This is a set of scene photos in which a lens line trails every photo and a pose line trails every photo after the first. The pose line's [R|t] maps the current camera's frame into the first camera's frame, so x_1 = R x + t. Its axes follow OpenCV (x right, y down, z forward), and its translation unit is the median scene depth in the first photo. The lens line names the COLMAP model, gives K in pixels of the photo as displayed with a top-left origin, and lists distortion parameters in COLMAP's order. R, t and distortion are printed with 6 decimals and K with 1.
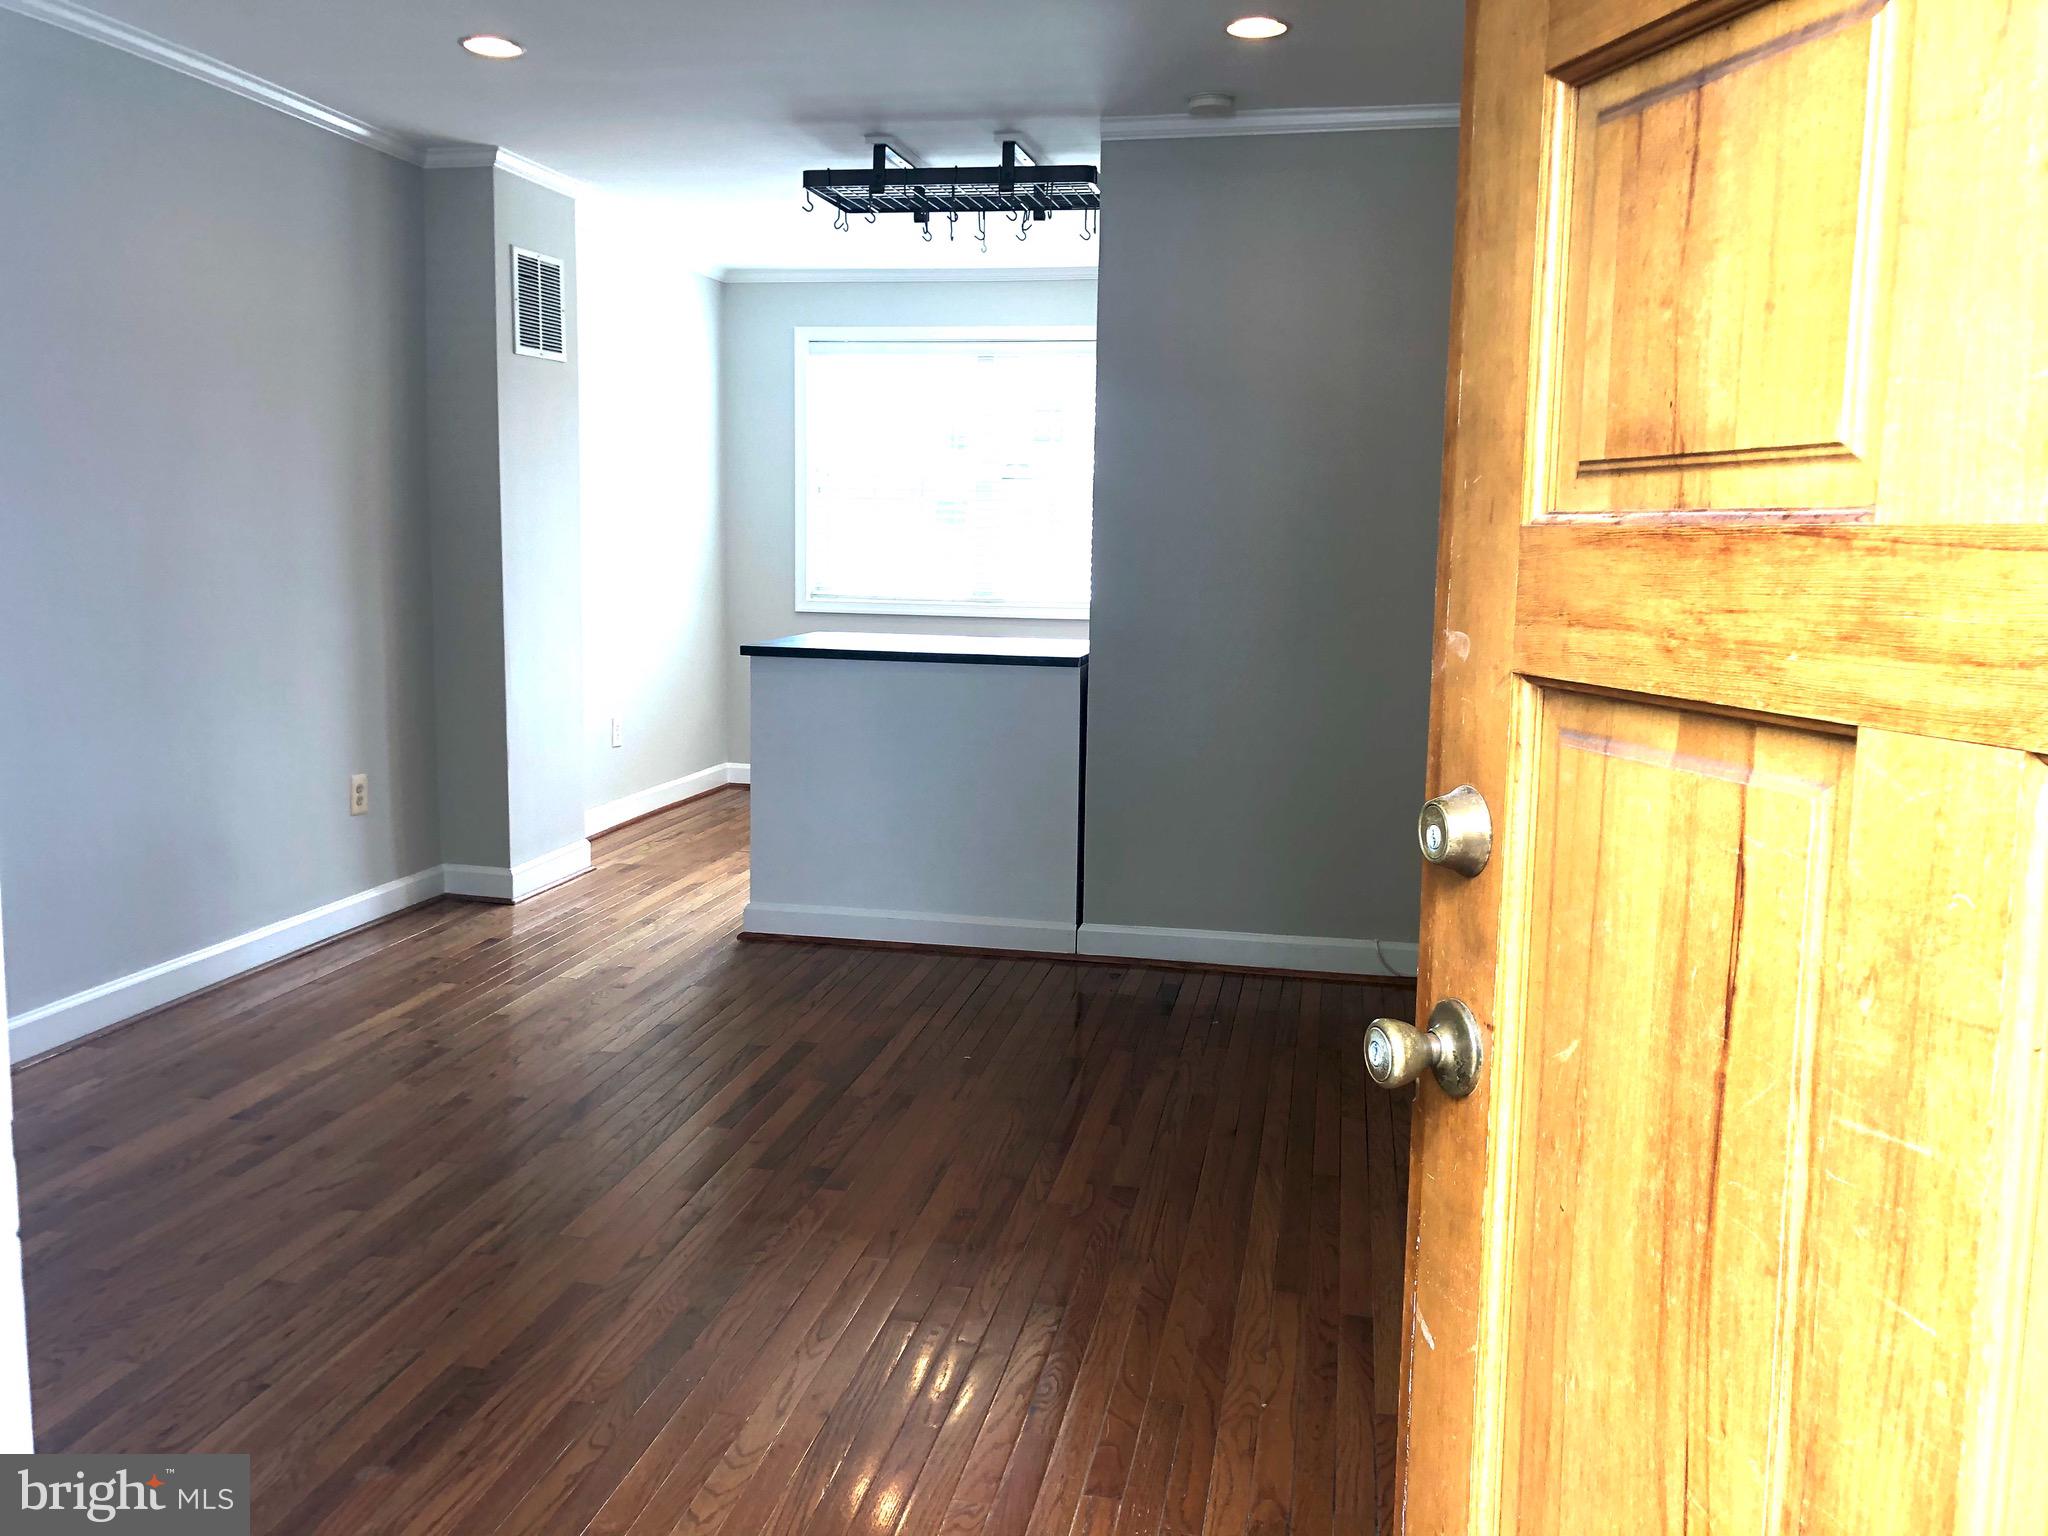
lens RADIAL K [[1679.8, 0, 1024.0], [0, 1679.8, 768.0], [0, 0, 1]] dist [0.000036, -0.065256]
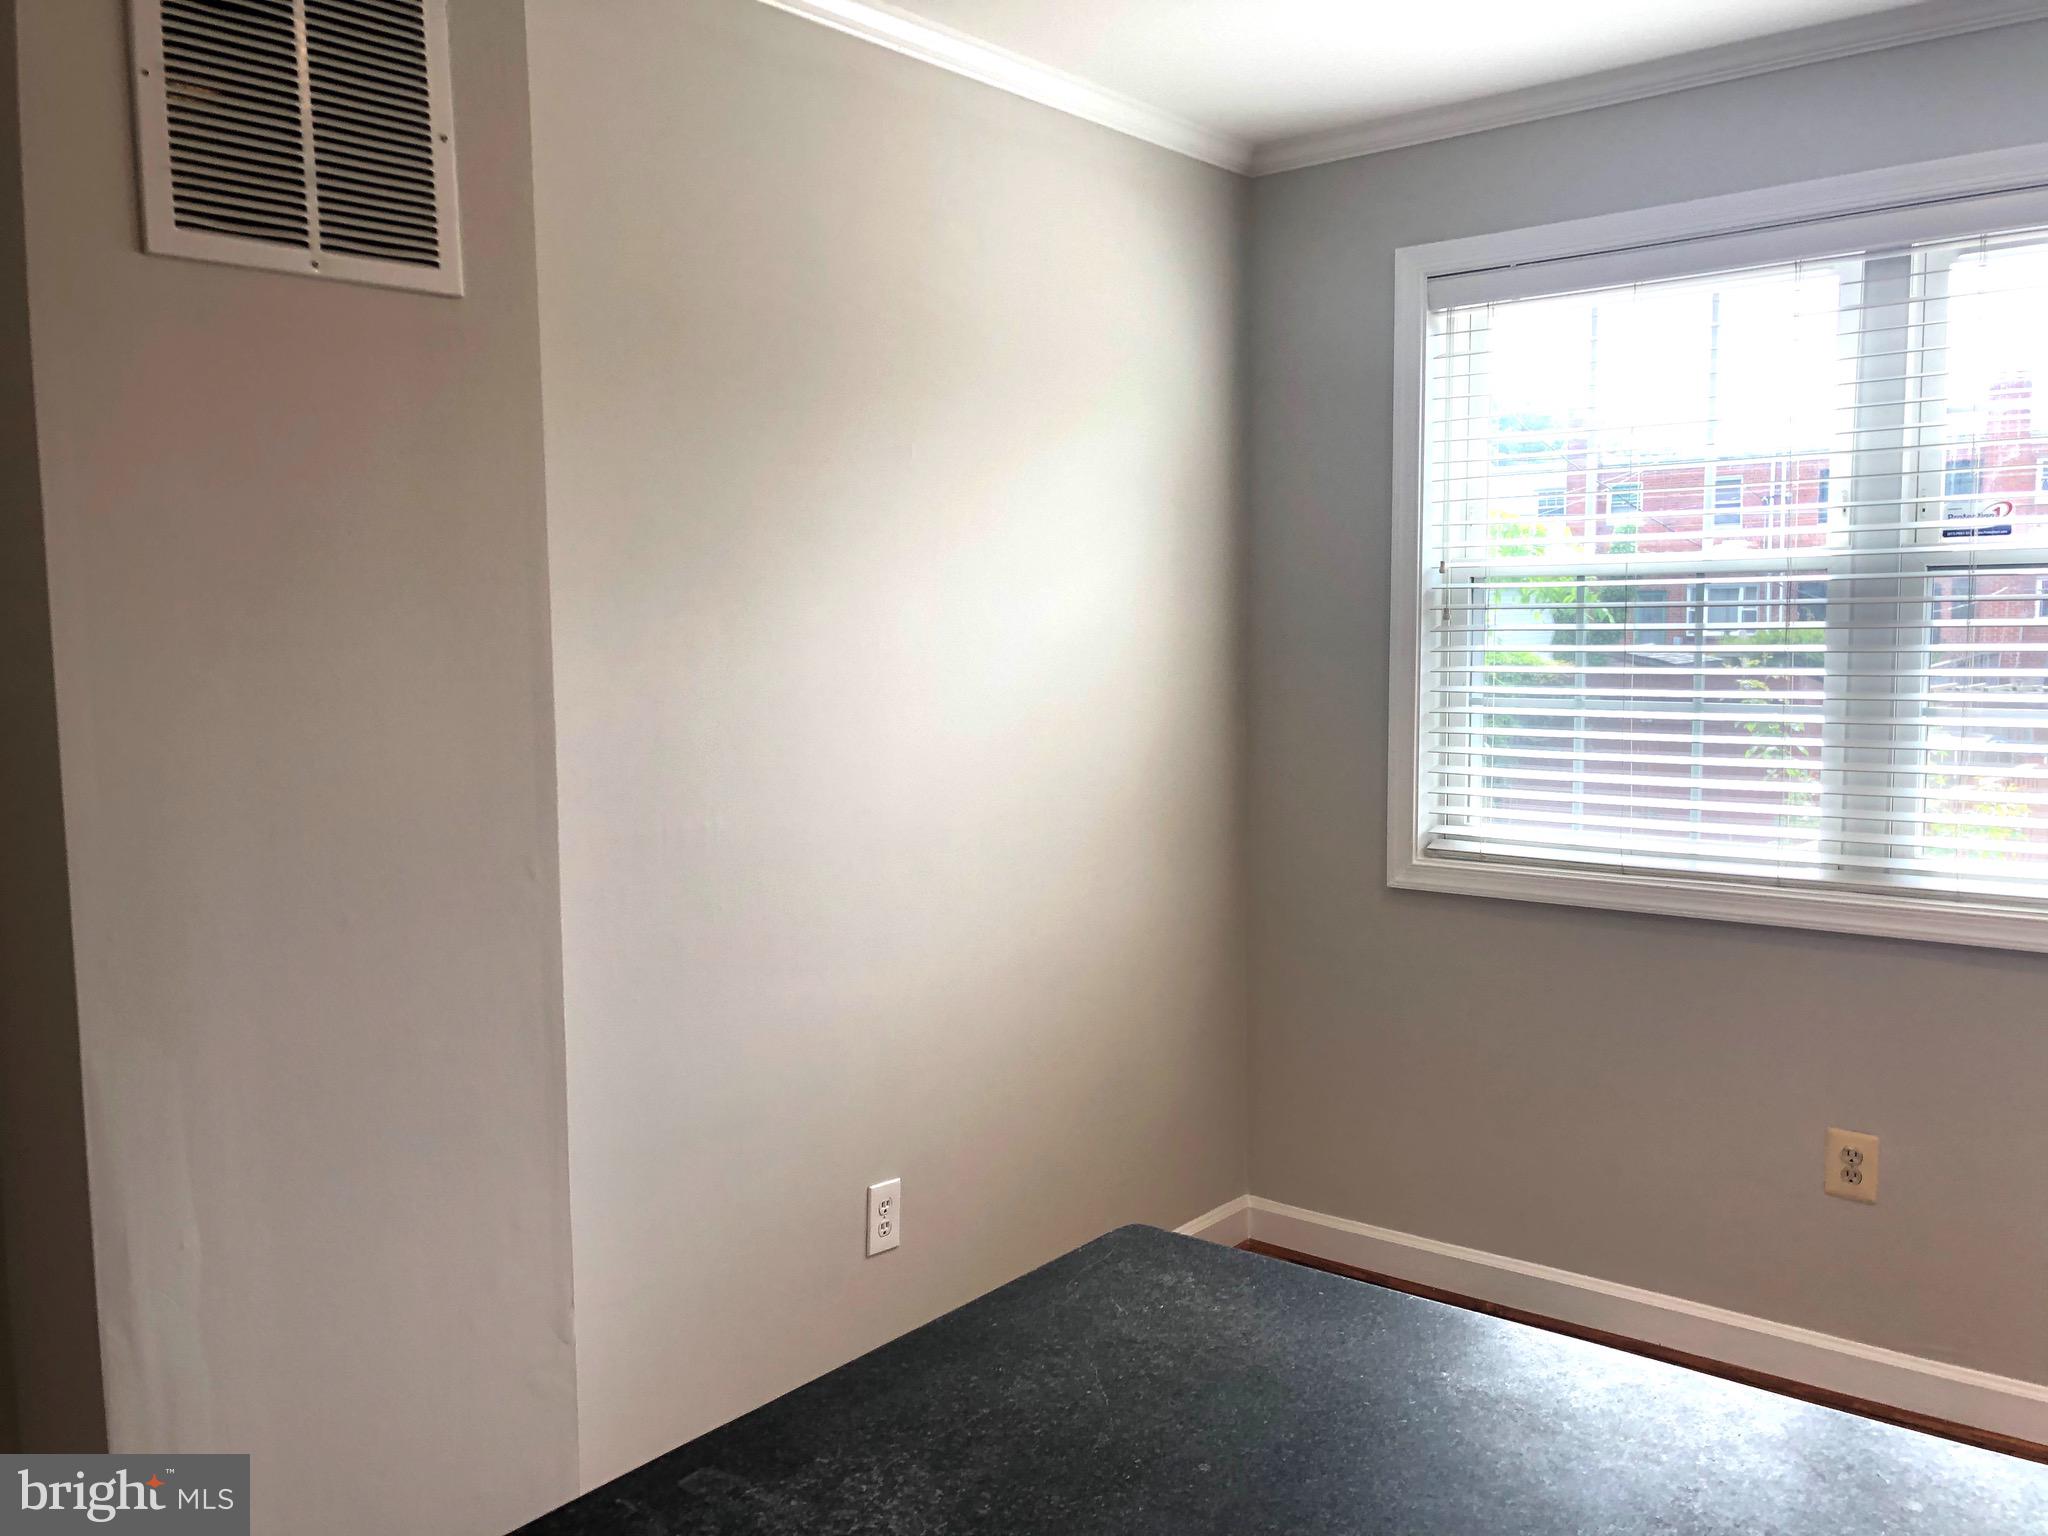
lens RADIAL K [[1657.8, 0, 1086.6], [0, 1657.8, 751.3], [0, 0, 1]] dist [0.044395, 0.002688]
pose [[0.885975, 0.016948, -0.463424, -0.006102], [-0.044572, 0.997817, -0.048721, -0.157408], [0.461587, 0.063821, 0.884796, 0.861769]]
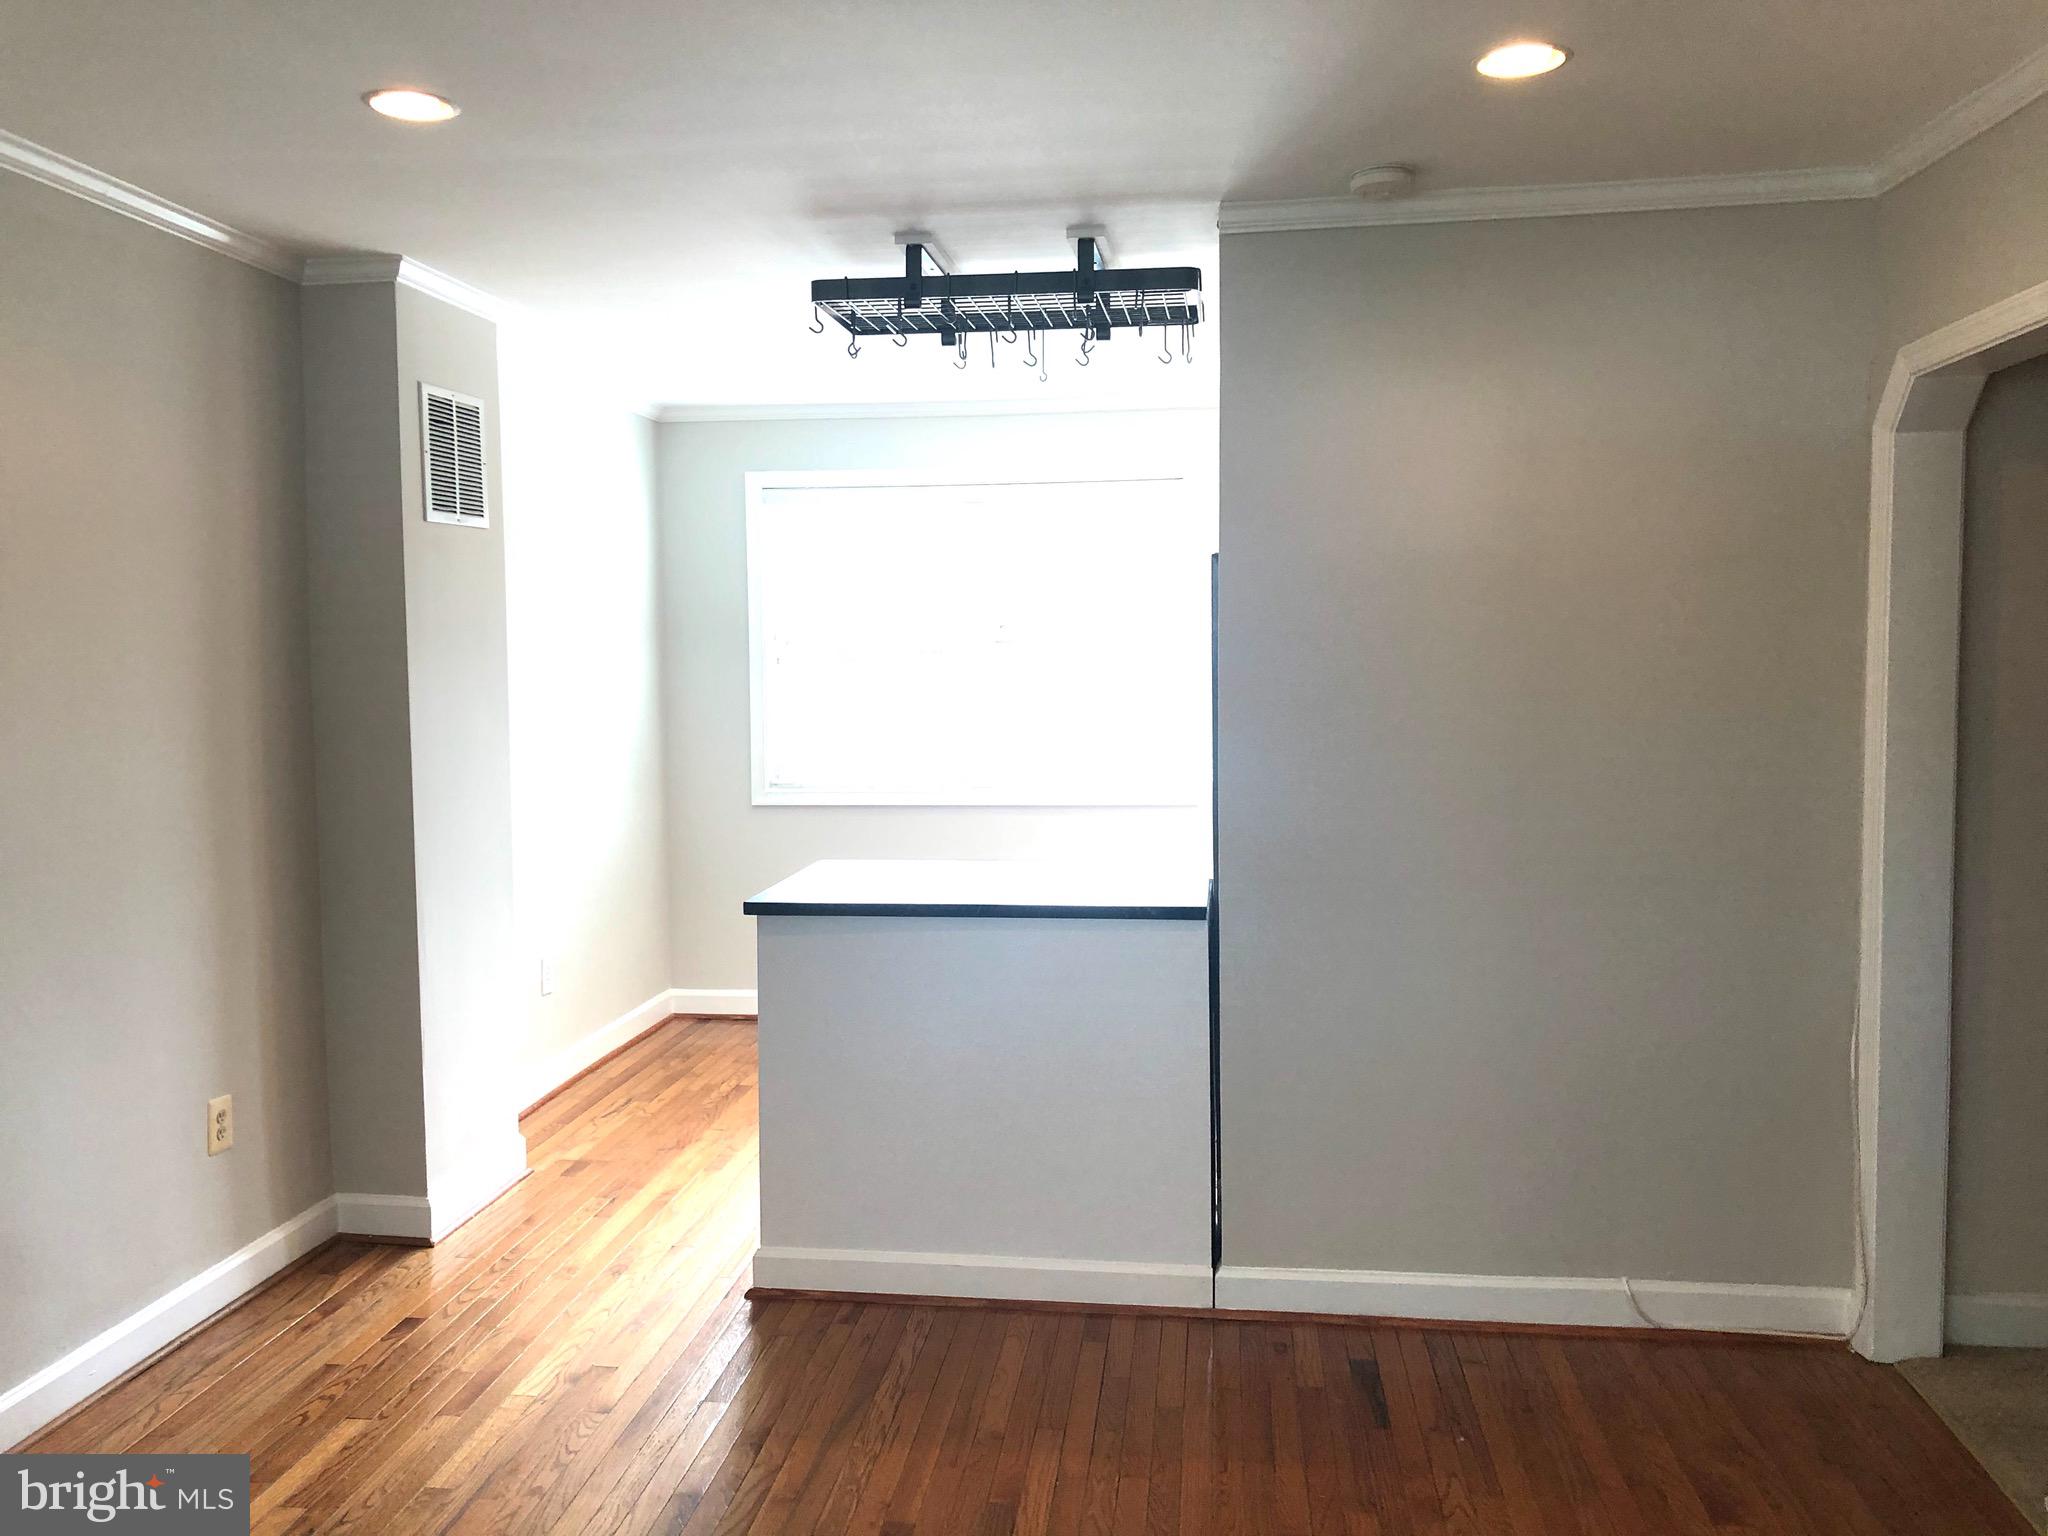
lens RADIAL K [[1684.6, 0, 985.8], [0, 1684.6, 763.0], [0, 0, 1]] dist [0.000155, 0.003962]
pose [[0.997951, -0.031416, 0.055746, -0.099000], [0.035425, 0.996743, -0.072440, -0.075399], [-0.053289, 0.074266, 0.995814, 0.237801]]
